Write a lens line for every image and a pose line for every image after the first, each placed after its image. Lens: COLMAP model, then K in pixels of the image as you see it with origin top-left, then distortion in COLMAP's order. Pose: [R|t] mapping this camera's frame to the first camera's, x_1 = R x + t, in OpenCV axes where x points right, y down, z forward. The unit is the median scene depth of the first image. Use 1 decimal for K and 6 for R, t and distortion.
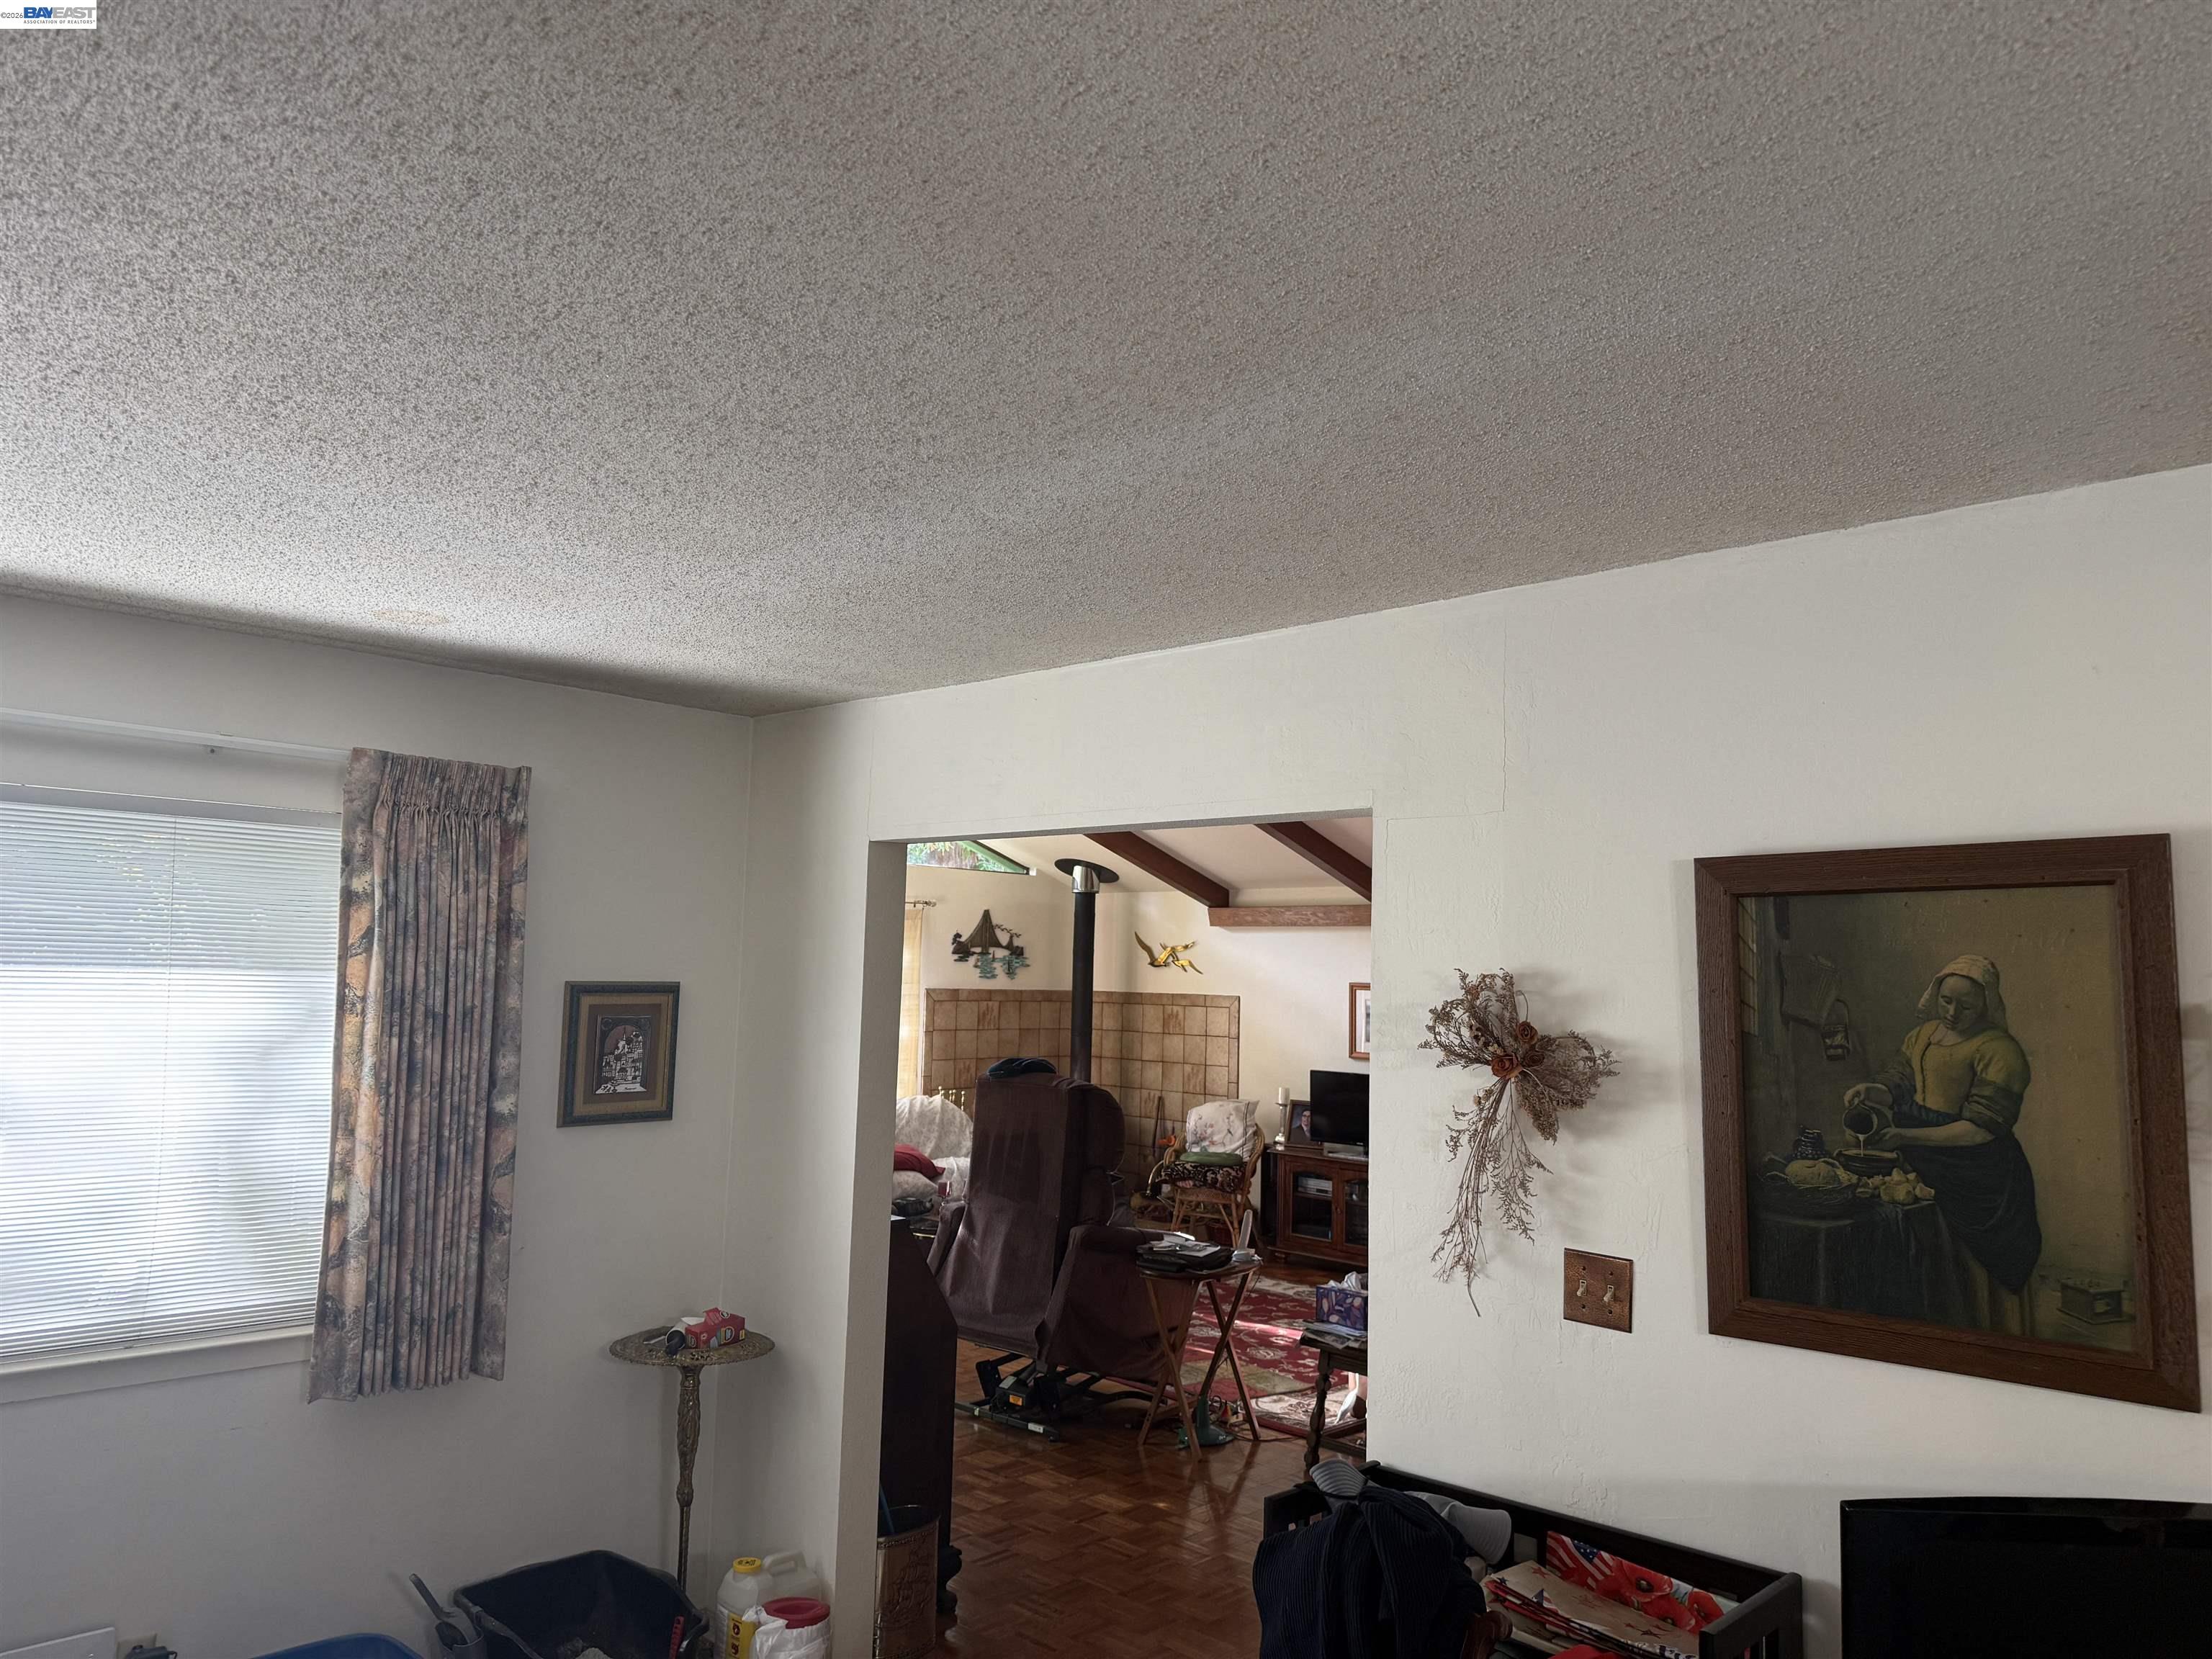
lens RADIAL K [[1568.6, 0, 1106.0], [0, 1568.6, 829.5], [0, 0, 1]] dist [0.230514, -0.400321]
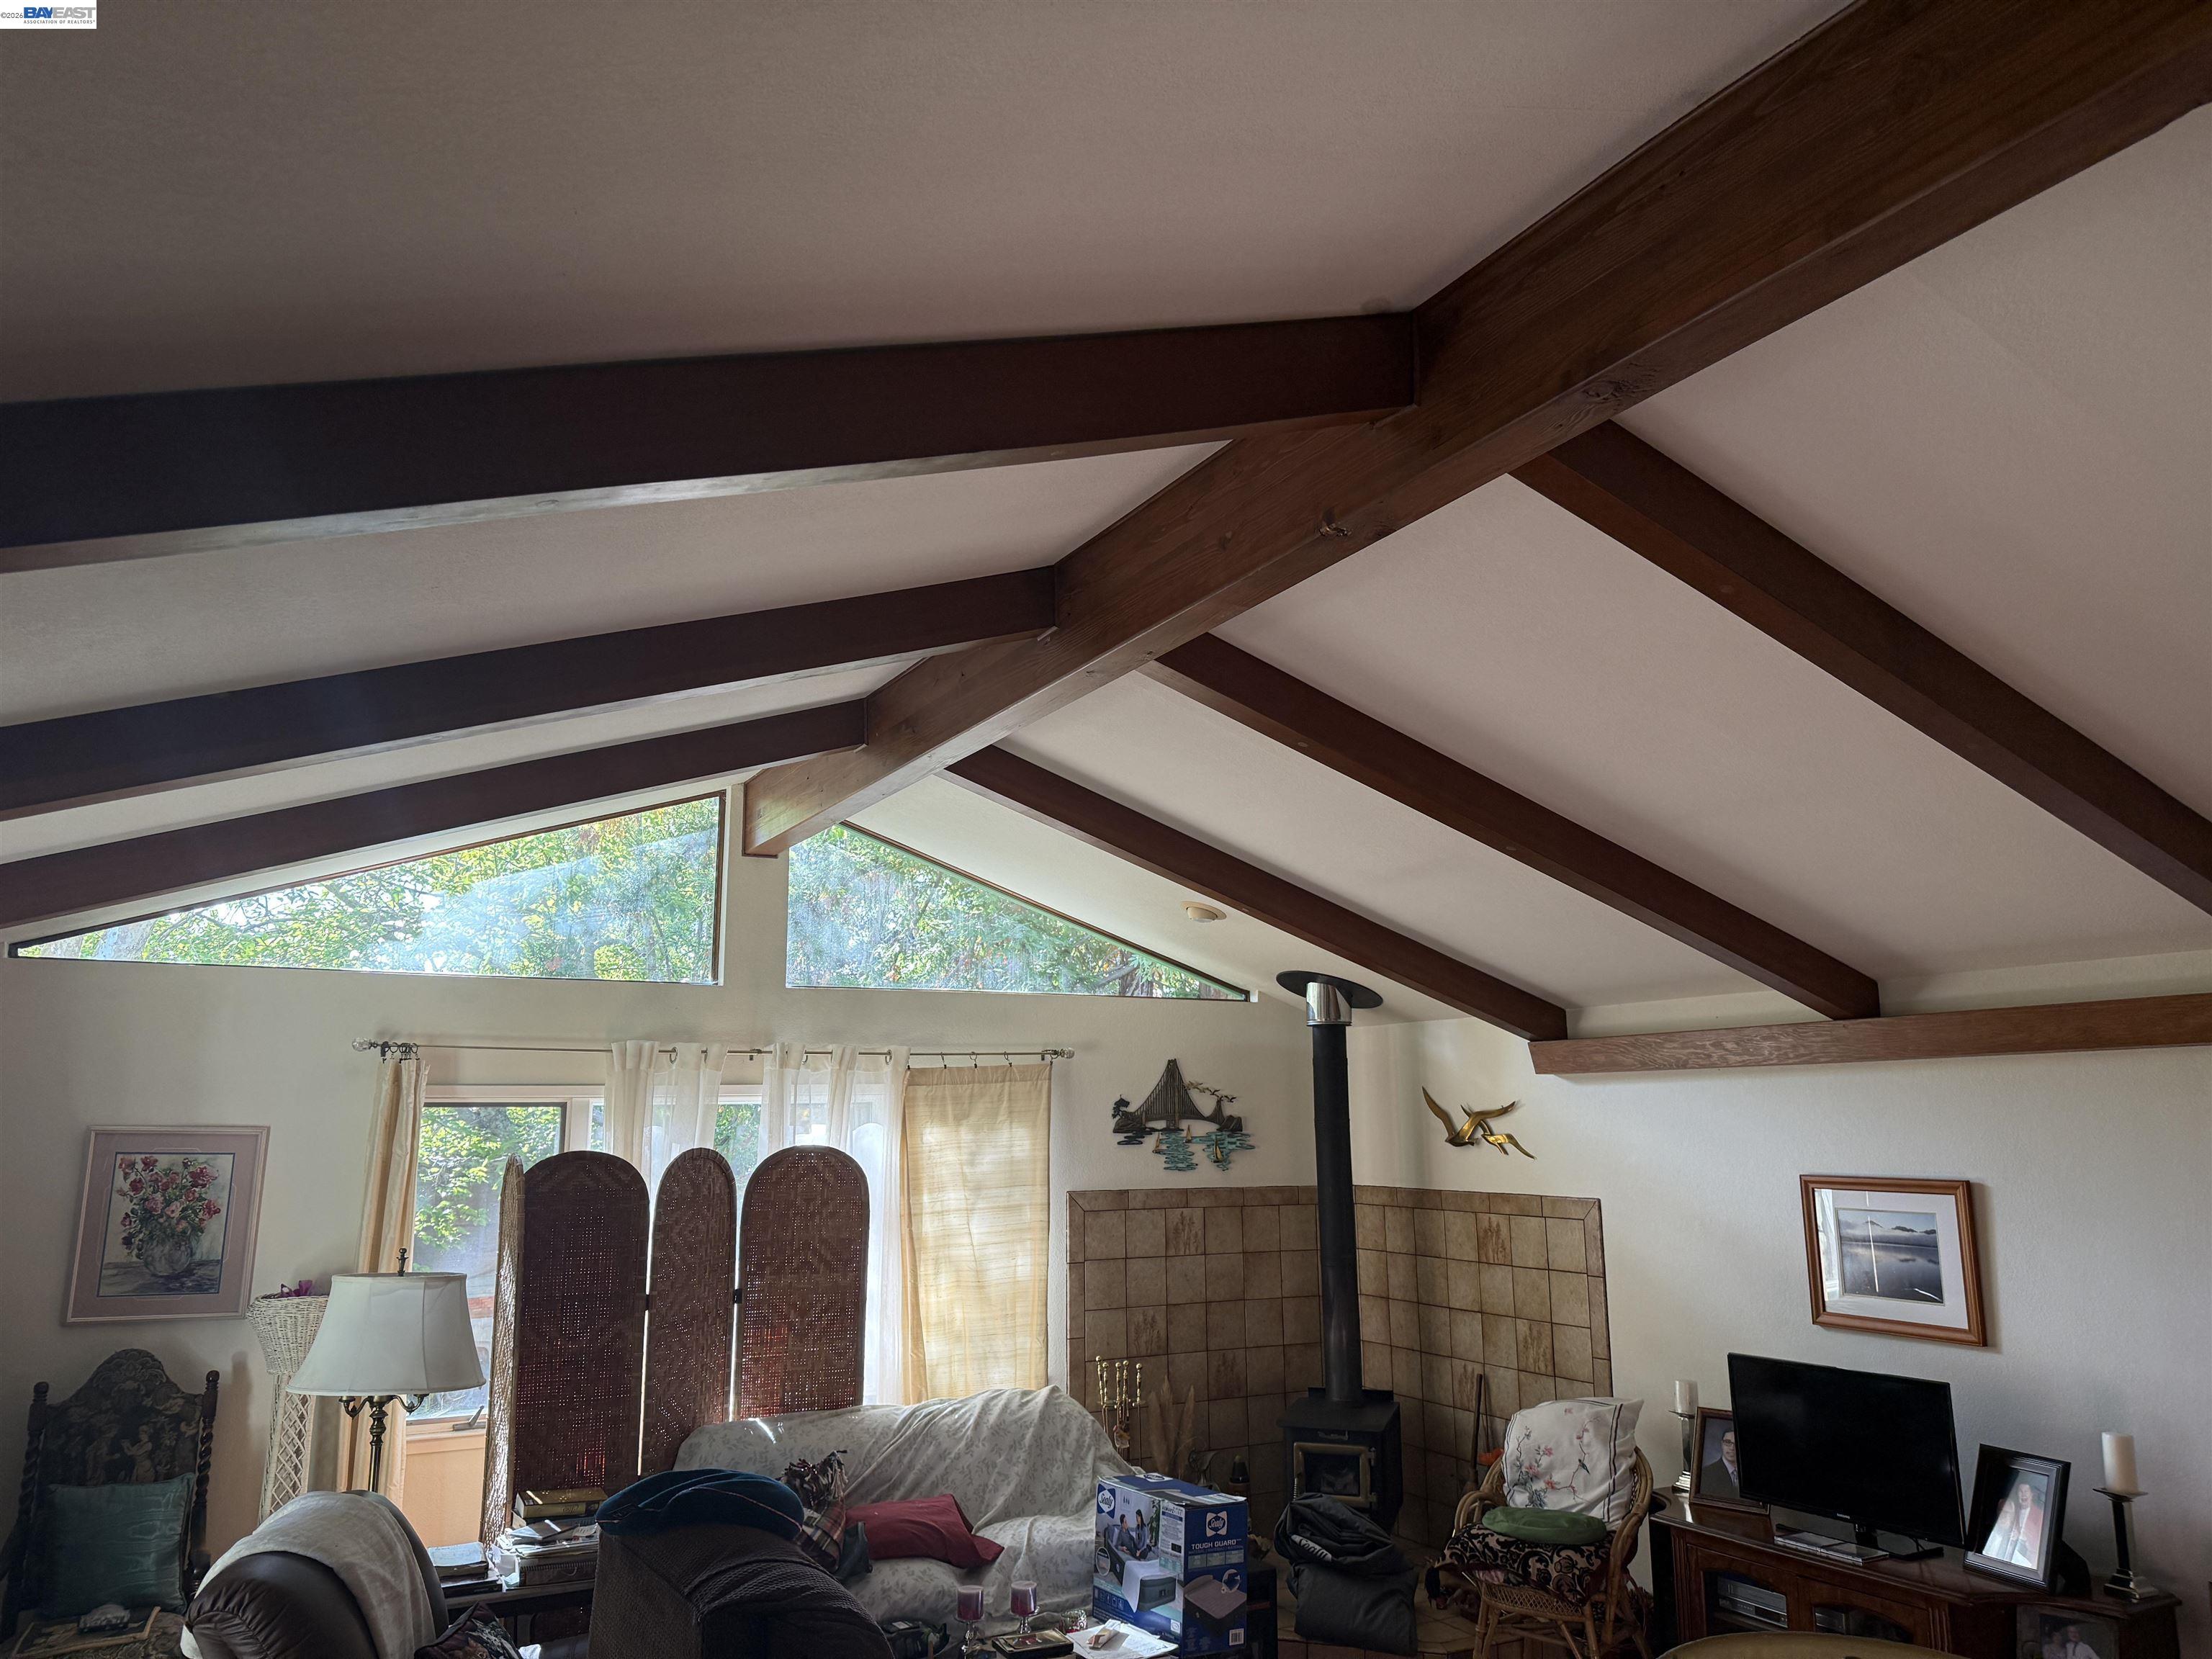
lens RADIAL K [[1568.6, 0, 1106.0], [0, 1568.6, 829.5], [0, 0, 1]] dist [0.230514, -0.400321]
pose [[0.953202, -0.086964, -0.289558, 0.092722], [0.058401, 0.992663, -0.105879, 0.024980], [0.296641, 0.084014, 0.951287, 0.382170]]
